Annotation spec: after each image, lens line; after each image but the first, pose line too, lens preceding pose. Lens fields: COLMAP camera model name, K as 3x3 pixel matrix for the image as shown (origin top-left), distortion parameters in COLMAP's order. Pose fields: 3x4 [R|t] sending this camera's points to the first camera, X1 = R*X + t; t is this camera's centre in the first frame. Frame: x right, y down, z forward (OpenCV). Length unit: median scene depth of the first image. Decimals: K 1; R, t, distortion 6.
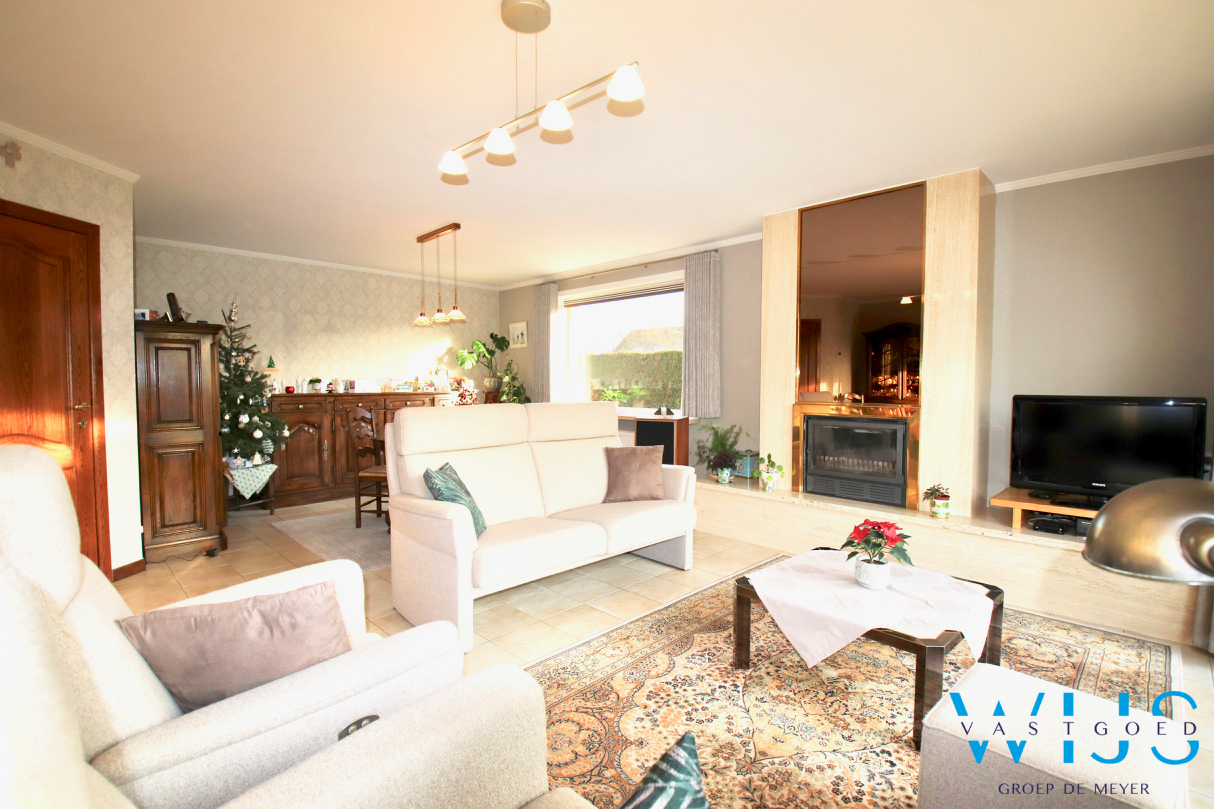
lens RADIAL K [[575.1, 0, 614.5], [0, 575.1, 404.8], [0, 0, 1]] dist [0.031317, -0.038626]
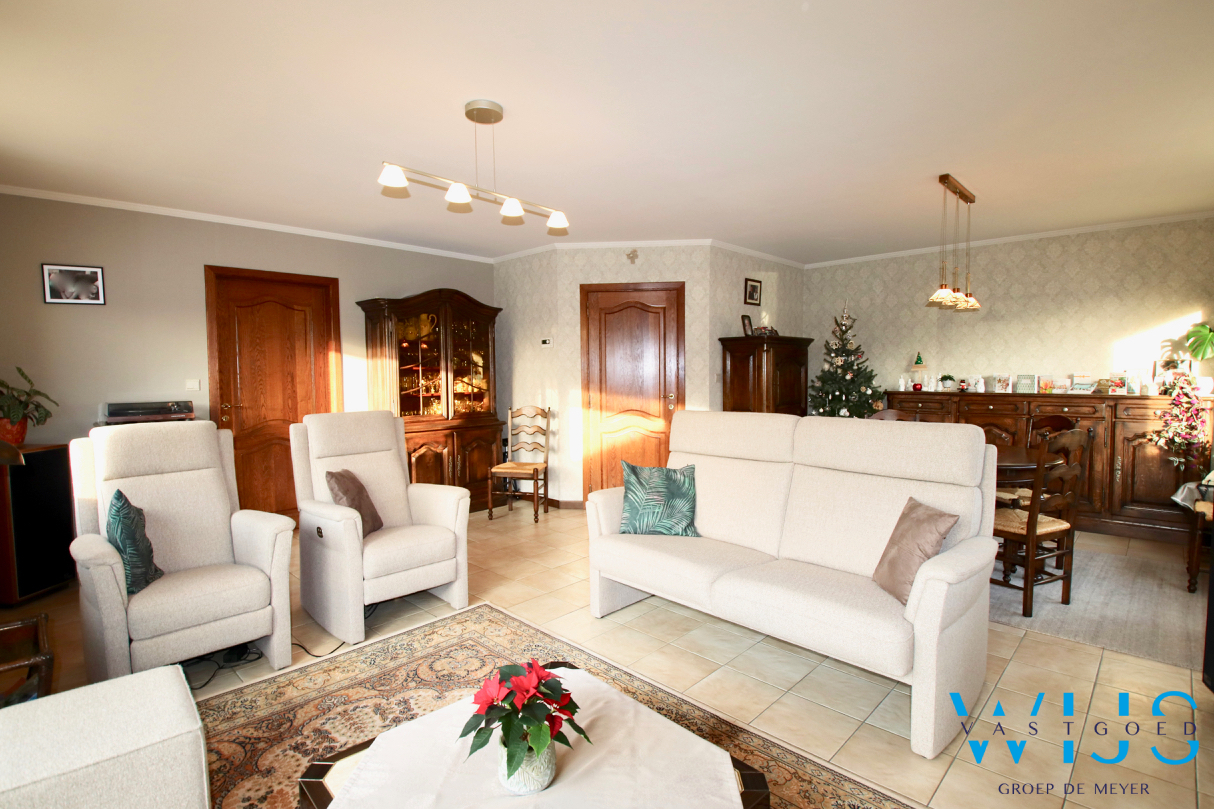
lens RADIAL K [[572.4, 0, 559.2], [0, 572.4, 399.8], [0, 0, 1]] dist [-0.034006, -0.000130]
pose [[-0.047327, 0.042130, -0.997991, 0.415486], [-0.038246, 0.998301, 0.043957, -0.024084], [0.998147, 0.040250, -0.045636, 0.464744]]
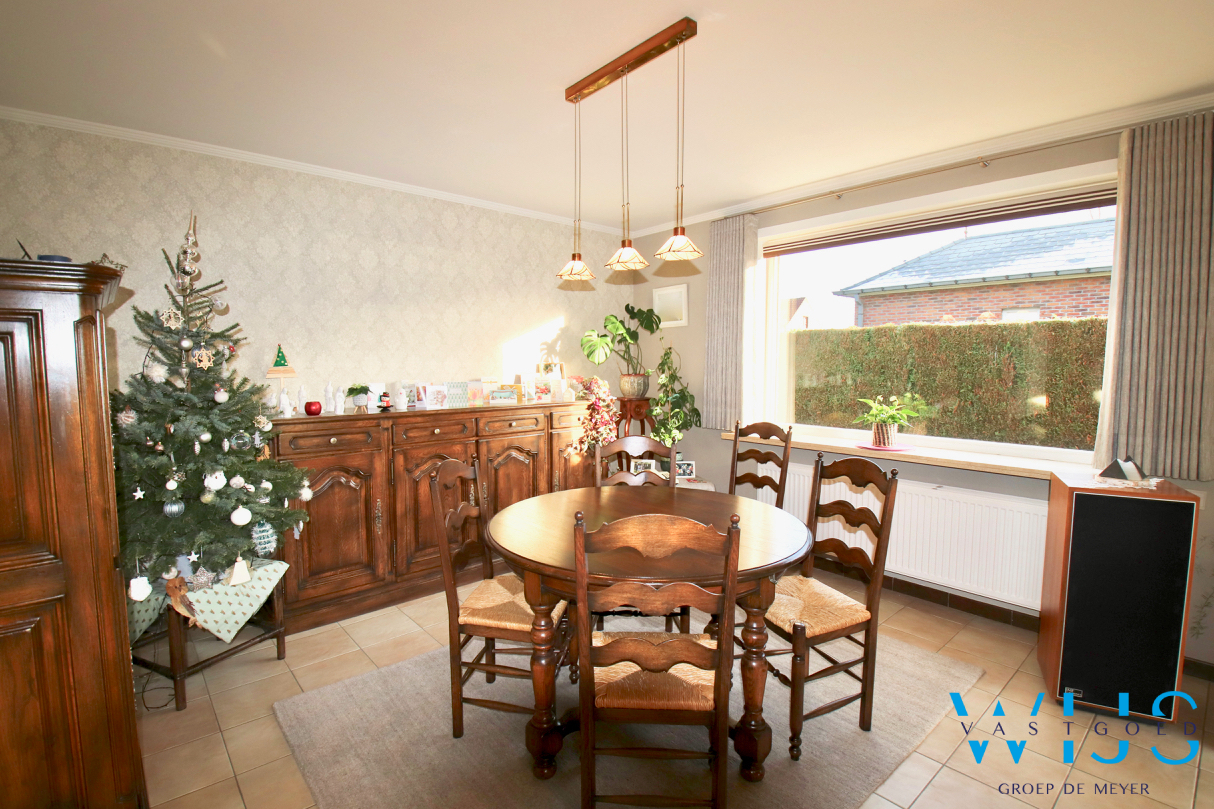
lens RADIAL K [[568.6, 0, 607.0], [0, 568.6, 404.5], [0, 0, 1]] dist [0.023689, -0.025132]
pose [[0.997872, 0.002559, -0.065158, -0.262075], [-0.000219, 0.999356, 0.035889, -0.050023], [0.065208, -0.035798, 0.997229, 0.504476]]
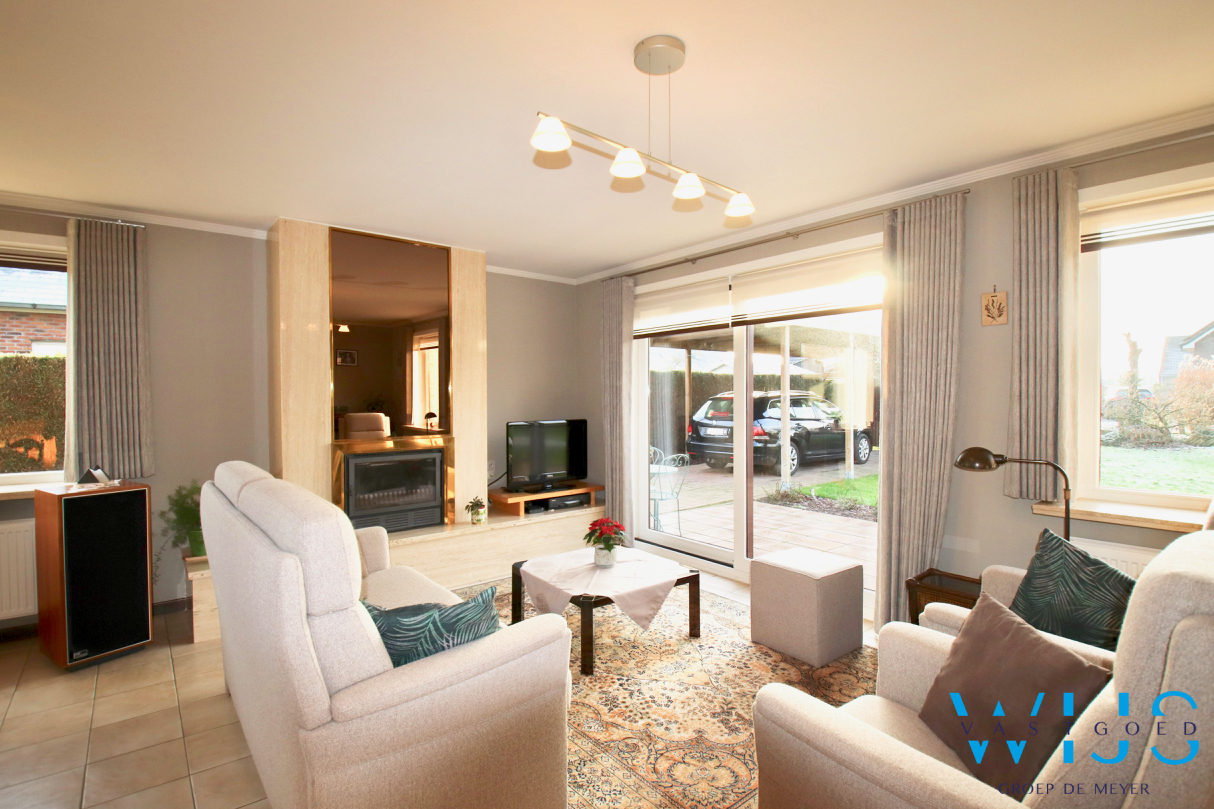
lens RADIAL K [[575.1, 0, 614.5], [0, 575.1, 404.8], [0, 0, 1]] dist [0.031317, -0.038626]
pose [[0.091589, -0.017566, 0.995642, -0.424506], [0.043064, 0.998979, 0.013664, -0.043033], [-0.994865, 0.041625, 0.092252, 0.382012]]
